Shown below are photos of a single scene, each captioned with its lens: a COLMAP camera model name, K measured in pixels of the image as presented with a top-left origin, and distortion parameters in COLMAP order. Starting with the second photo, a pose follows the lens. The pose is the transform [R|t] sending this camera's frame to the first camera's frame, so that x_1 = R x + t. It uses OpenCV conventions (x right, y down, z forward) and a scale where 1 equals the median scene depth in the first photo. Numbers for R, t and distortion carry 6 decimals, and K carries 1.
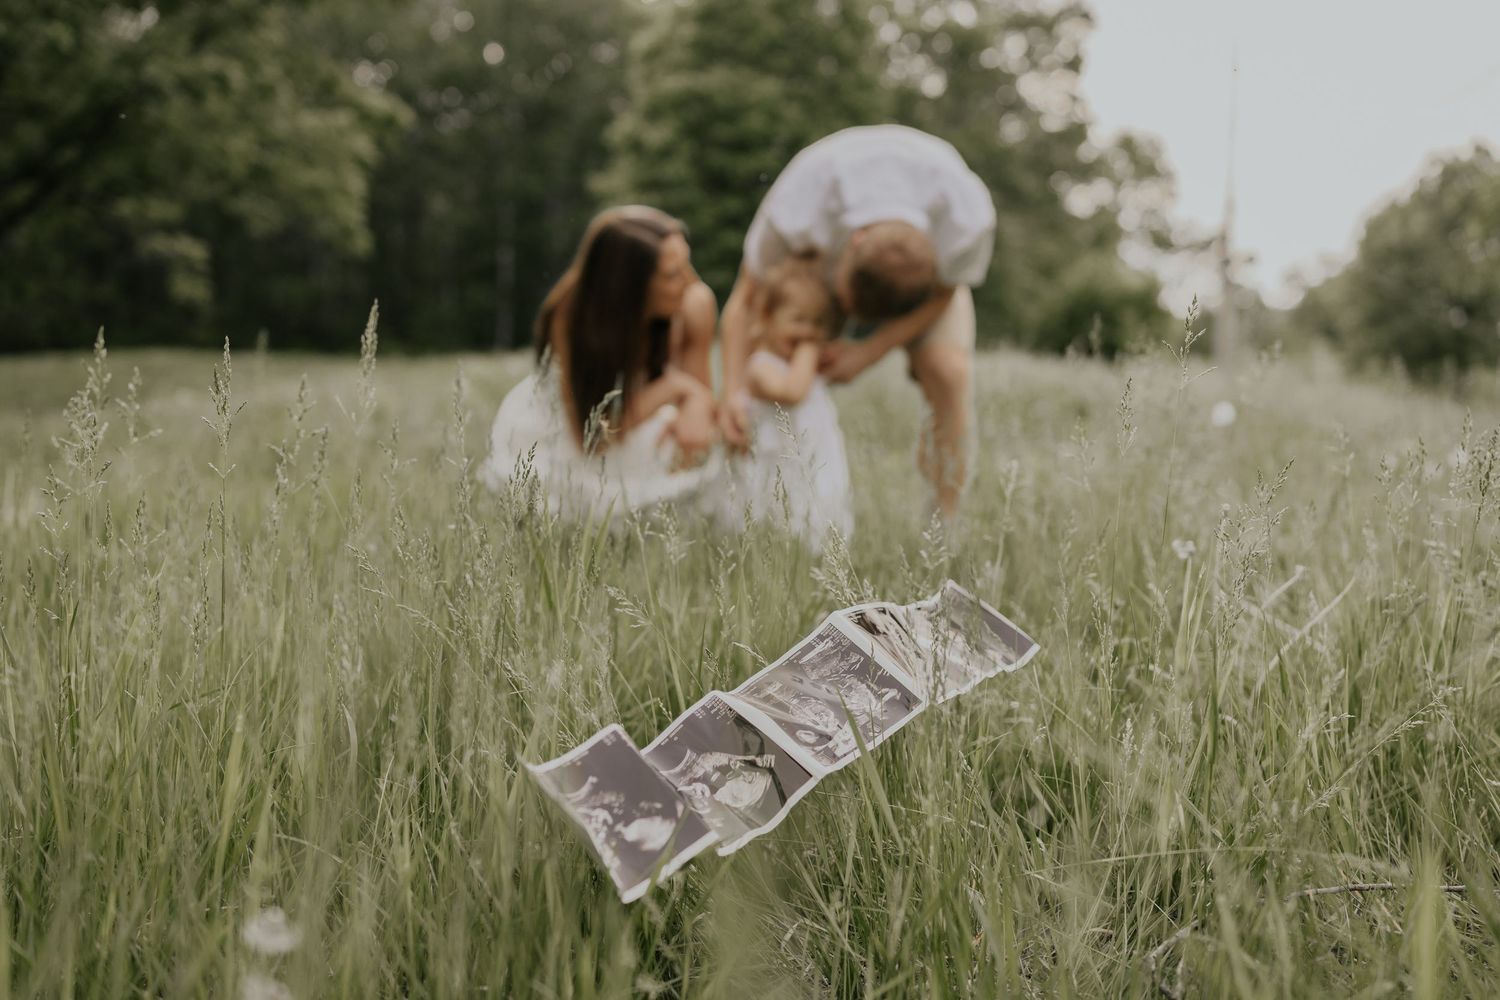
lens RADIAL K [[1606.0, 0, 750.0], [0, 1606.0, 500.0], [0, 0, 1]] dist [0.008394, -0.014607]
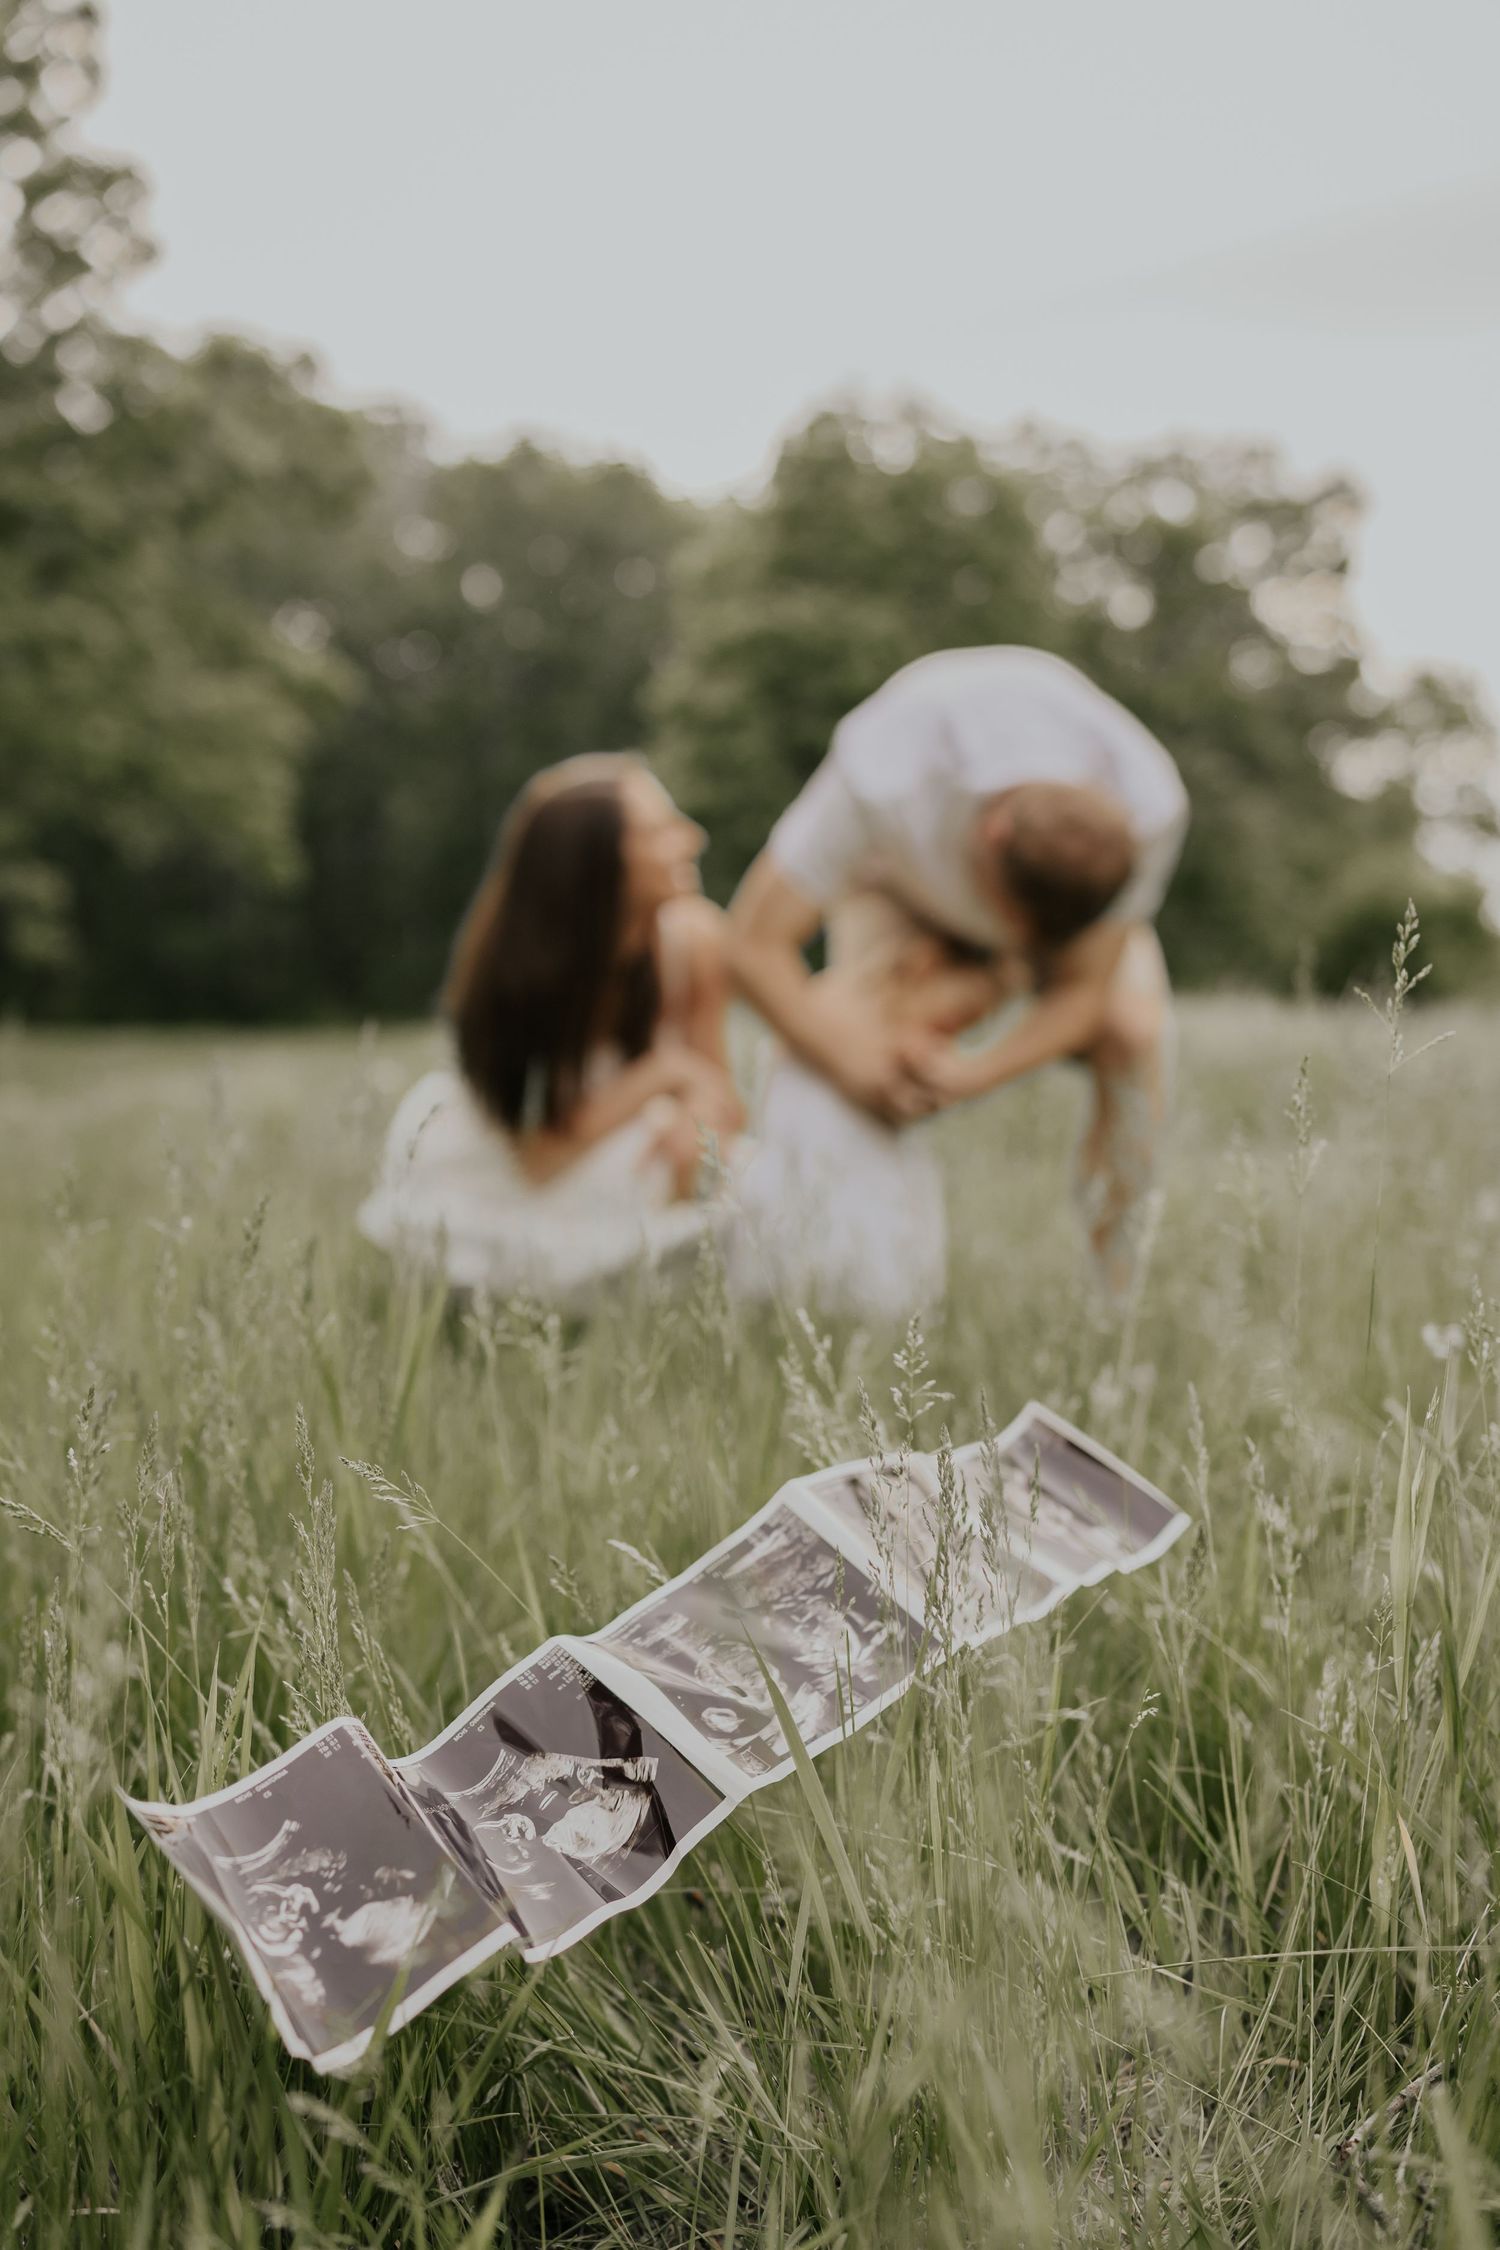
lens RADIAL K [[2374.9, 0, 750.0], [0, 2374.9, 1125.0], [0, 0, 1]] dist [-0.009692, 0.019076]
pose [[0.998140, -0.026760, -0.054784, 0.088795], [0.024323, 0.998705, -0.044686, -0.018935], [0.055909, 0.043271, 0.997498, 0.164635]]
